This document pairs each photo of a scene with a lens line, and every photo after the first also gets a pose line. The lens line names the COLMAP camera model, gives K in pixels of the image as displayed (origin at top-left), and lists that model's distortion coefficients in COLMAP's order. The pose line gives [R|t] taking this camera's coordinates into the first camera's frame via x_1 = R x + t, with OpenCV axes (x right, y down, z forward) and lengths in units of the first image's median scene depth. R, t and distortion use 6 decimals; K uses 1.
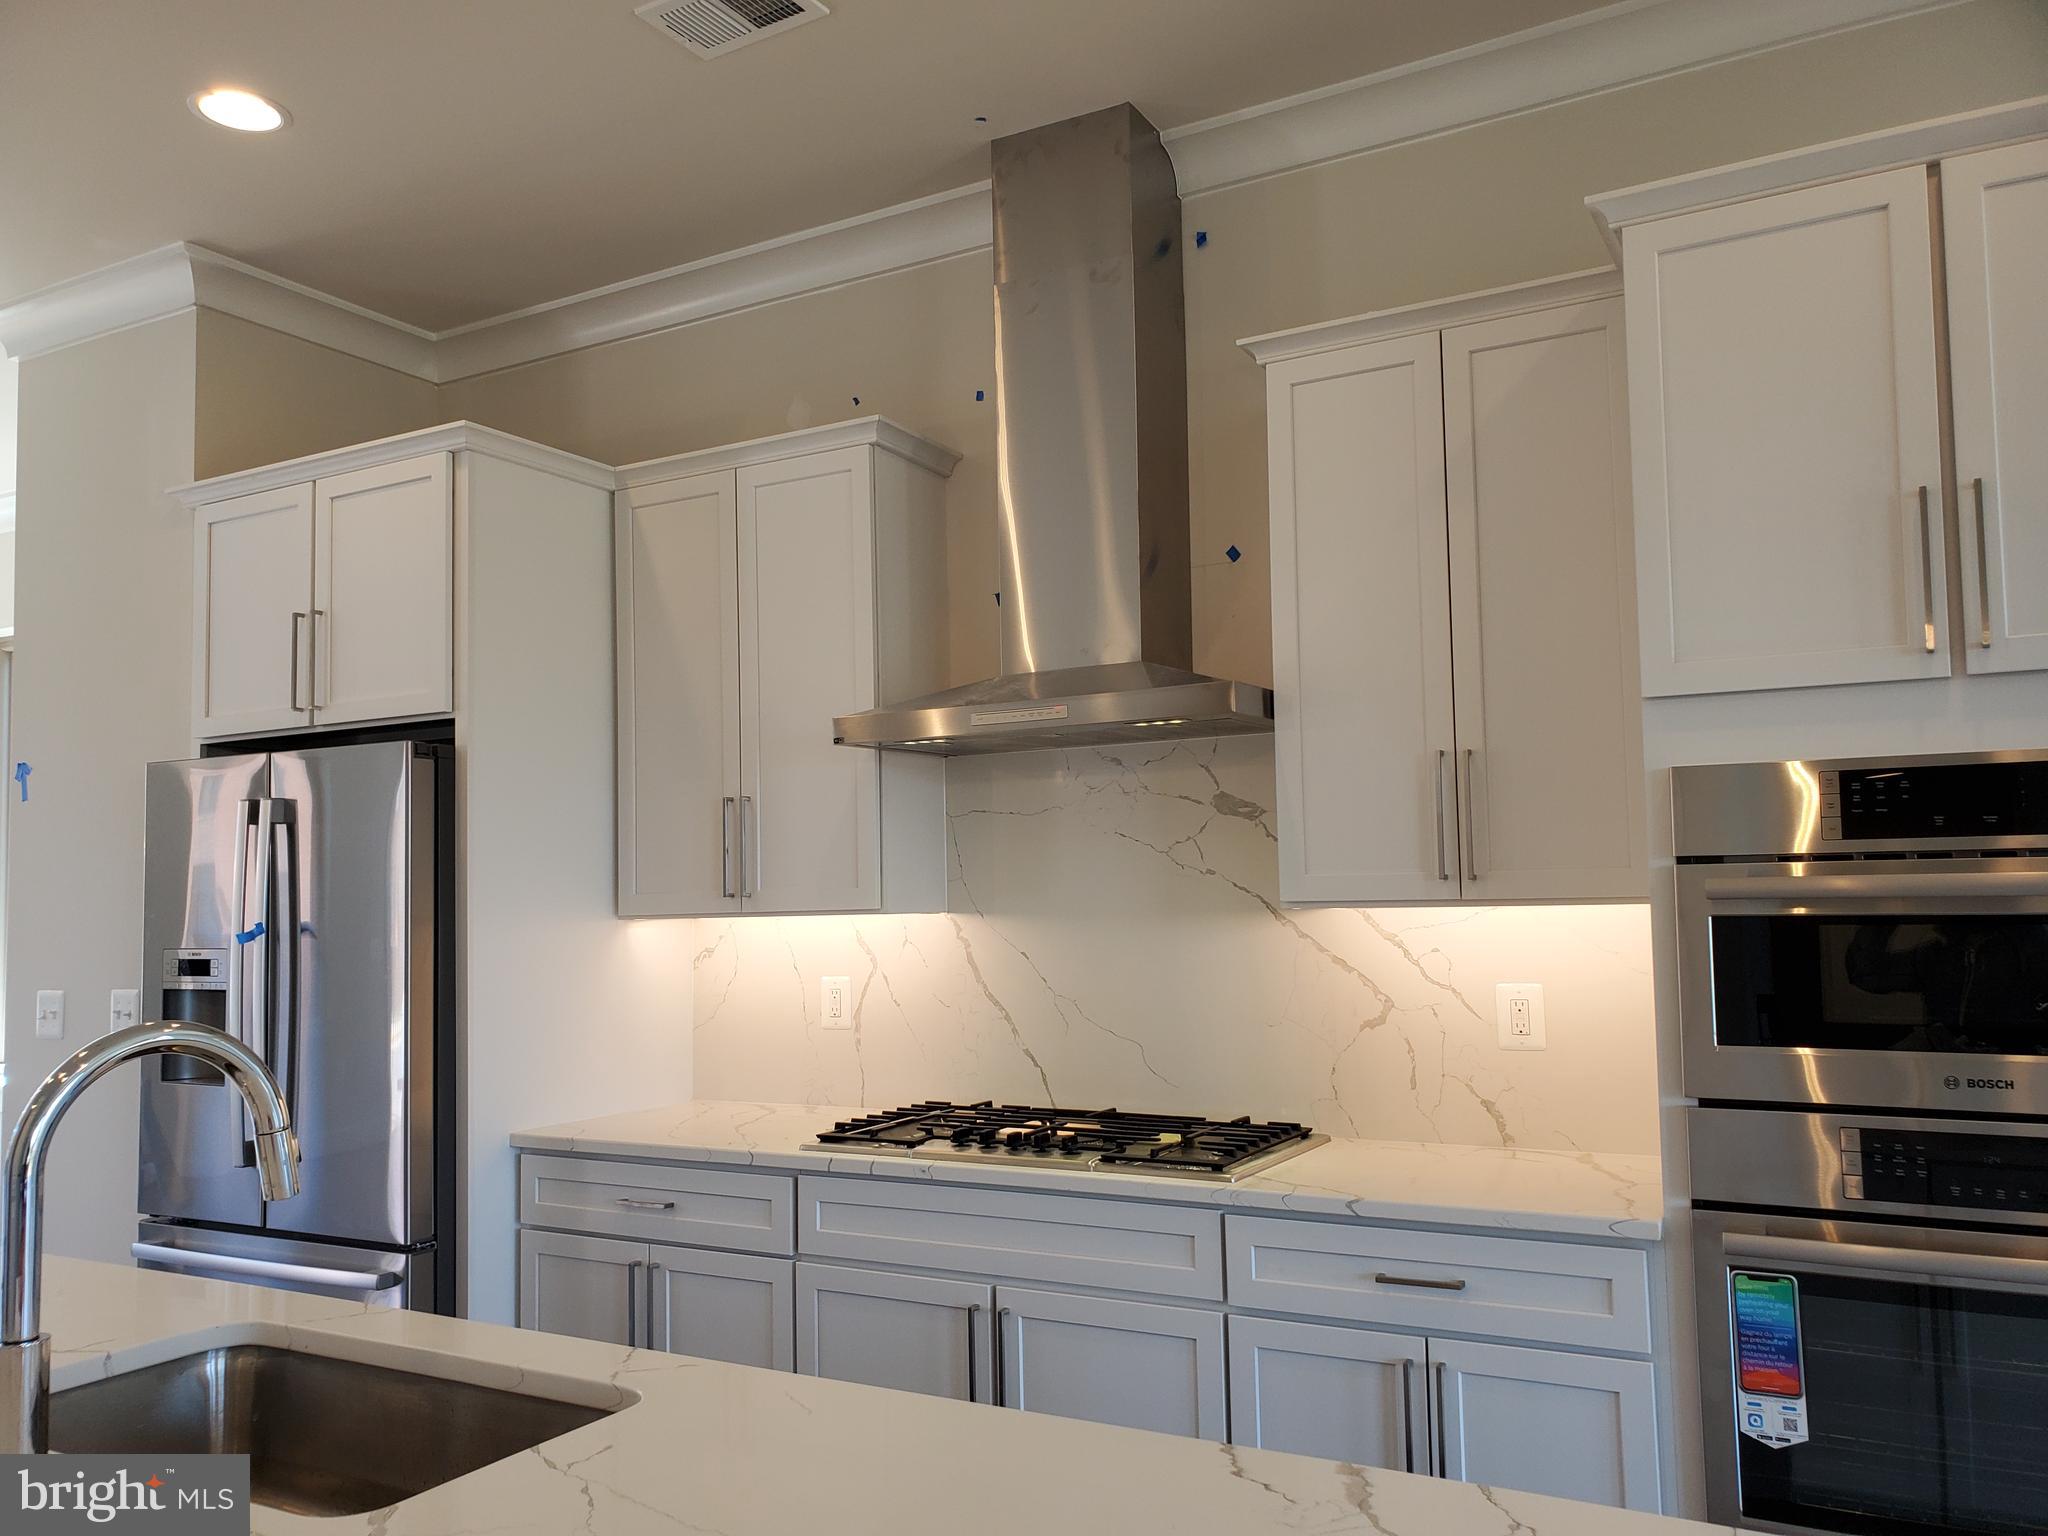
lens RADIAL K [[1579.8, 0, 1018.6], [0, 1579.8, 802.7], [0, 0, 1]] dist [0.044823, -0.032772]
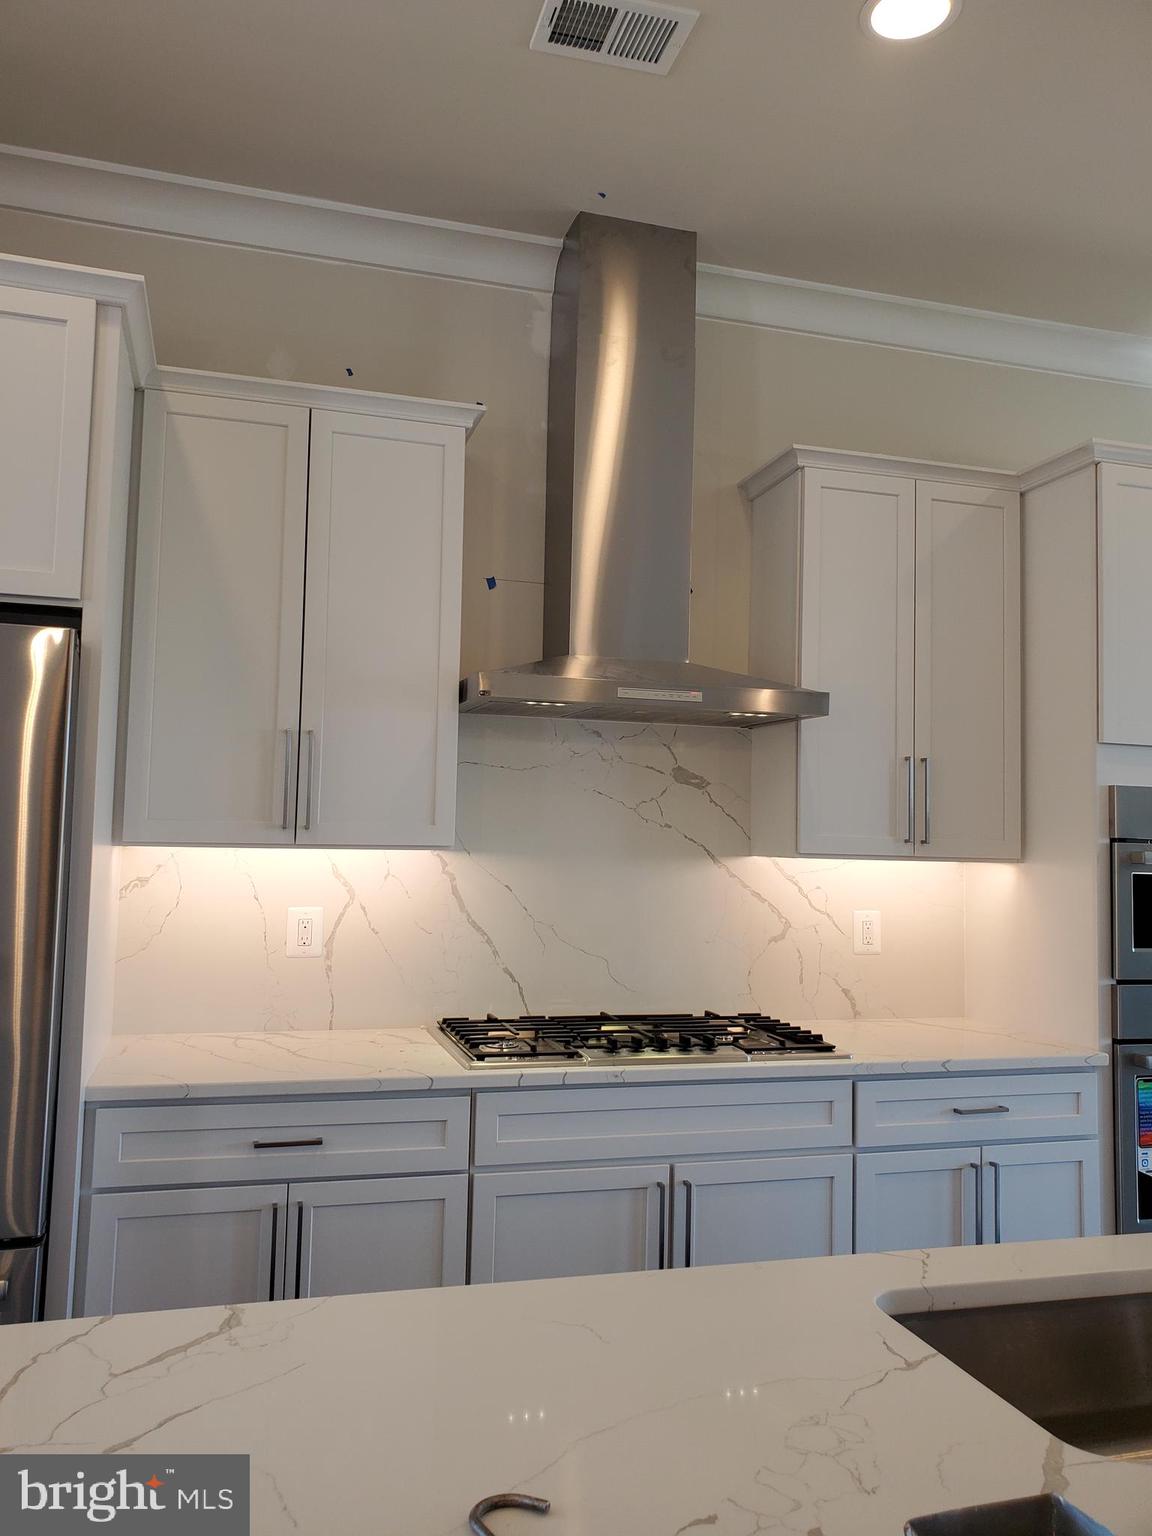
lens RADIAL K [[1177.6, 0, 575.6], [0, 1177.6, 760.2], [0, 0, 1]] dist [0.032923, -0.042337]
pose [[0.701355, 0.083392, 0.707917, -0.681323], [-0.081134, 0.996018, -0.036948, 0.033941], [-0.708179, -0.031523, 0.705329, 0.395286]]
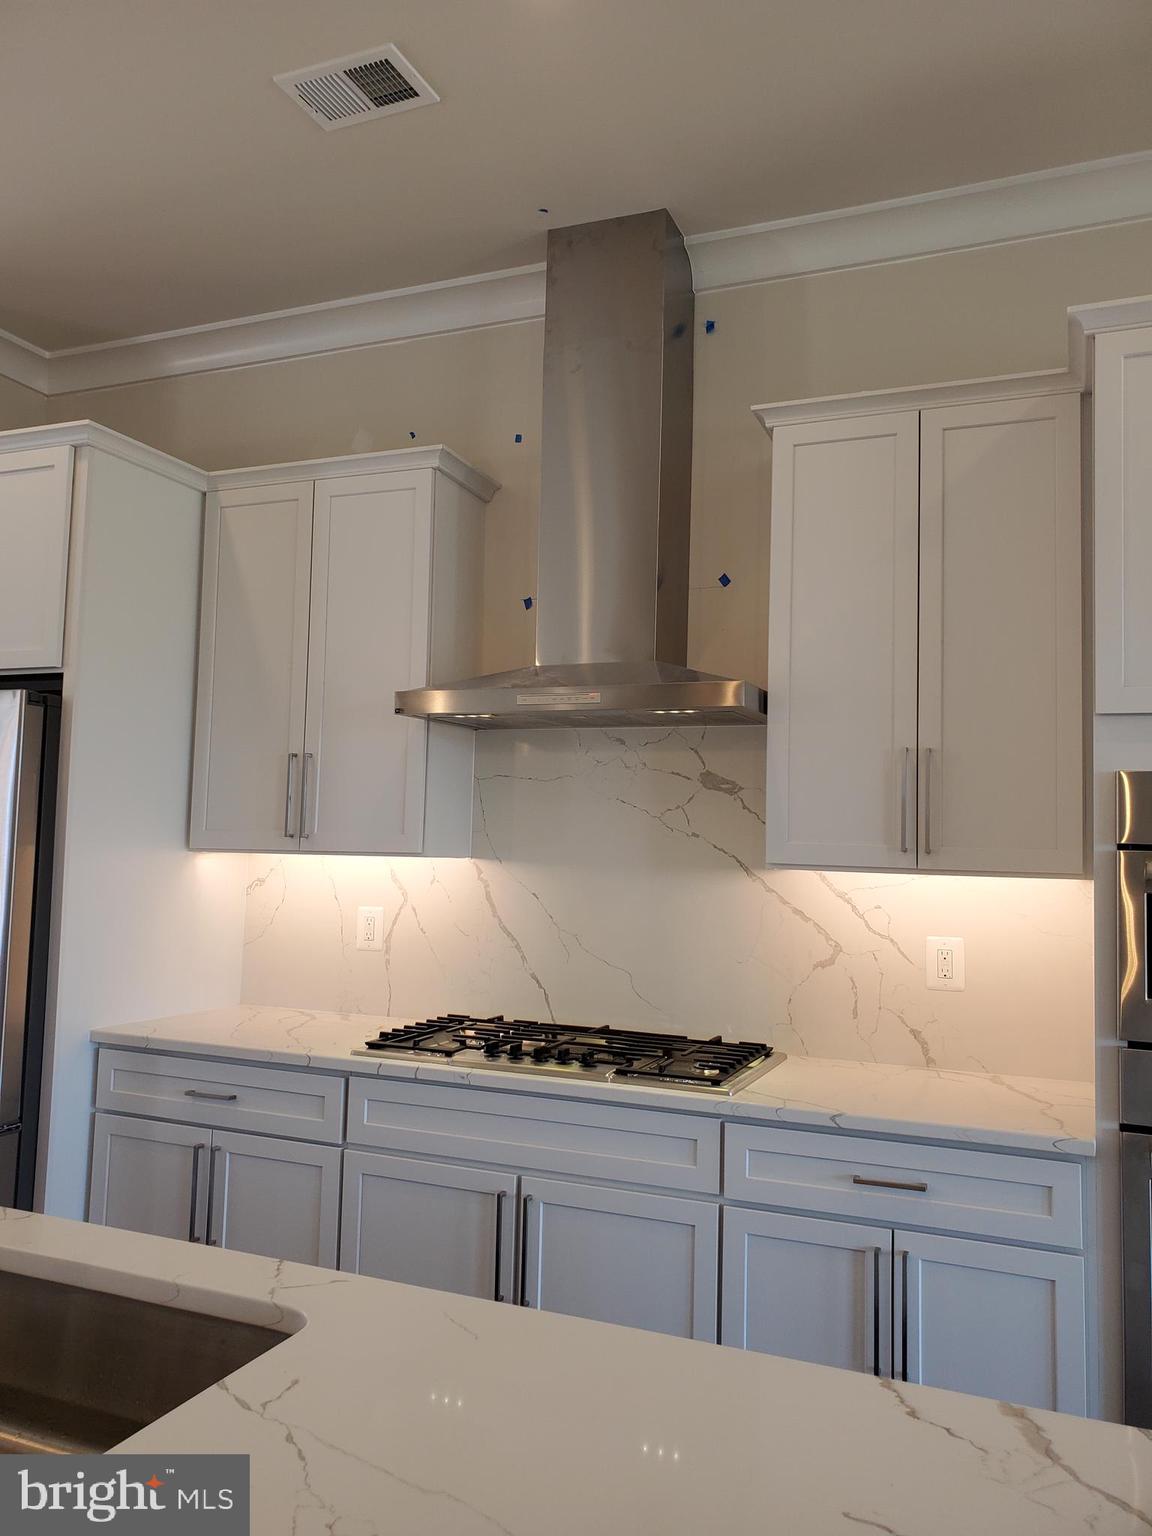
lens RADIAL K [[1187.1, 0, 573.9], [0, 1187.1, 760.0], [0, 0, 1]] dist [0.019900, -0.004794]
pose [[0.992207, 0.054381, 0.112104, -0.085717], [-0.053152, 0.998489, -0.013925, 0.003274], [-0.112692, 0.007858, 0.993599, 0.098168]]
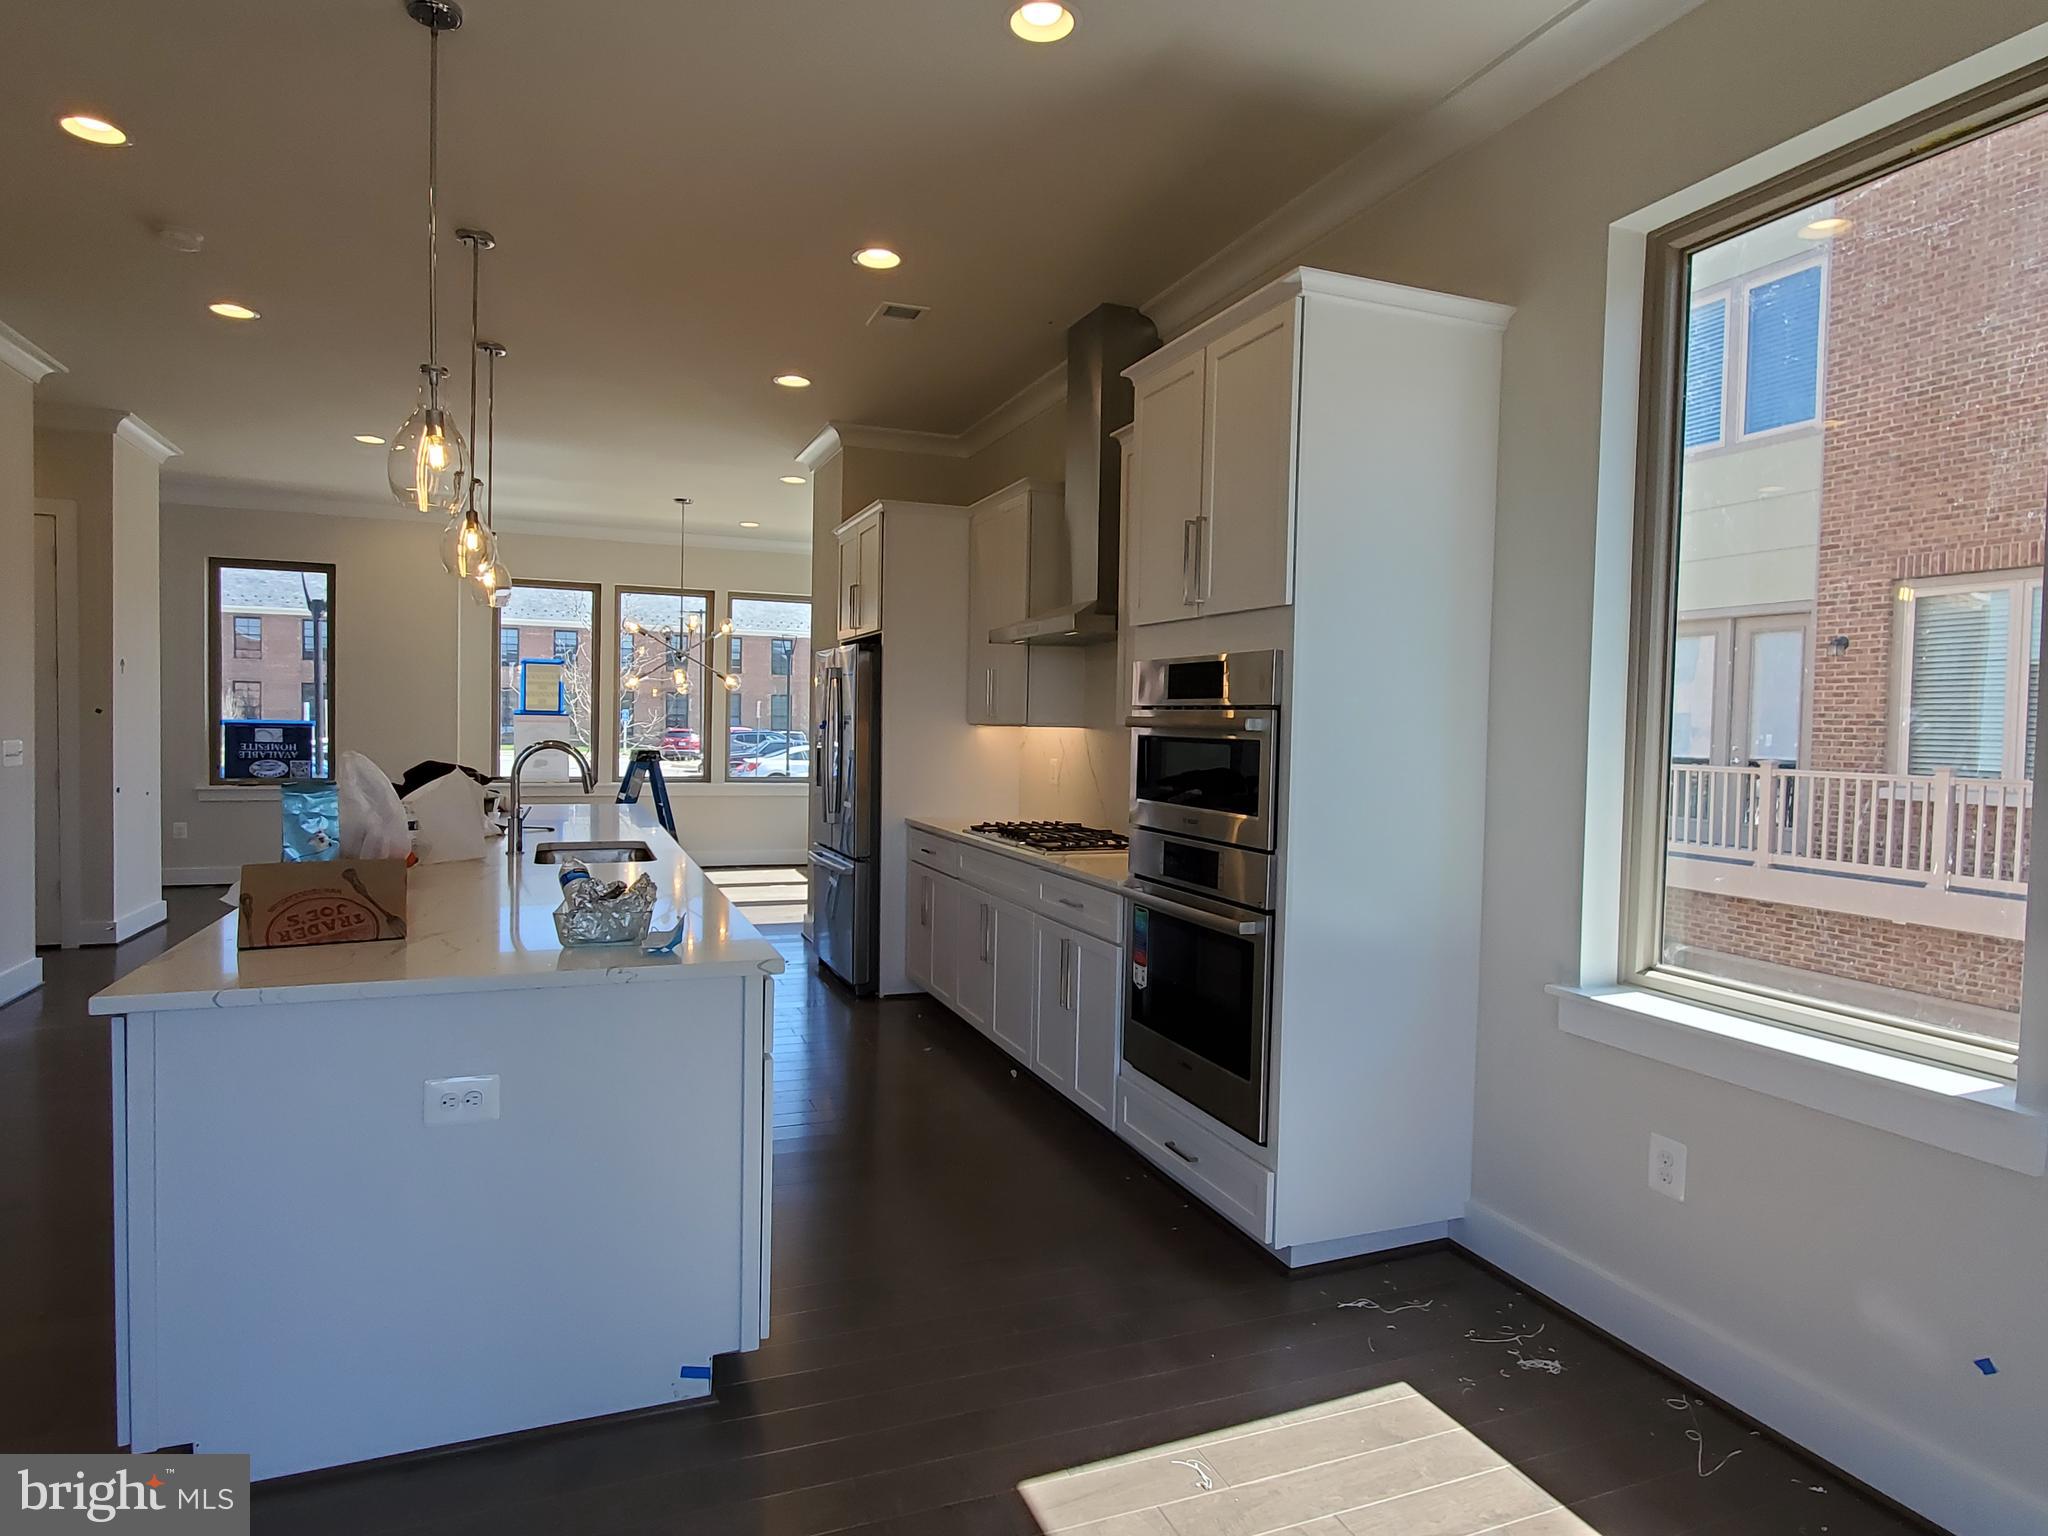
lens RADIAL K [[1158.9, 0, 1007.9], [0, 1158.9, 765.7], [0, 0, 1]] dist [0.018516, -0.018618]
pose [[0.769225, 0.057473, -0.636388, 0.937310], [0.004720, 0.995409, 0.095601, -0.023950], [0.638960, -0.076542, 0.765422, -0.180579]]
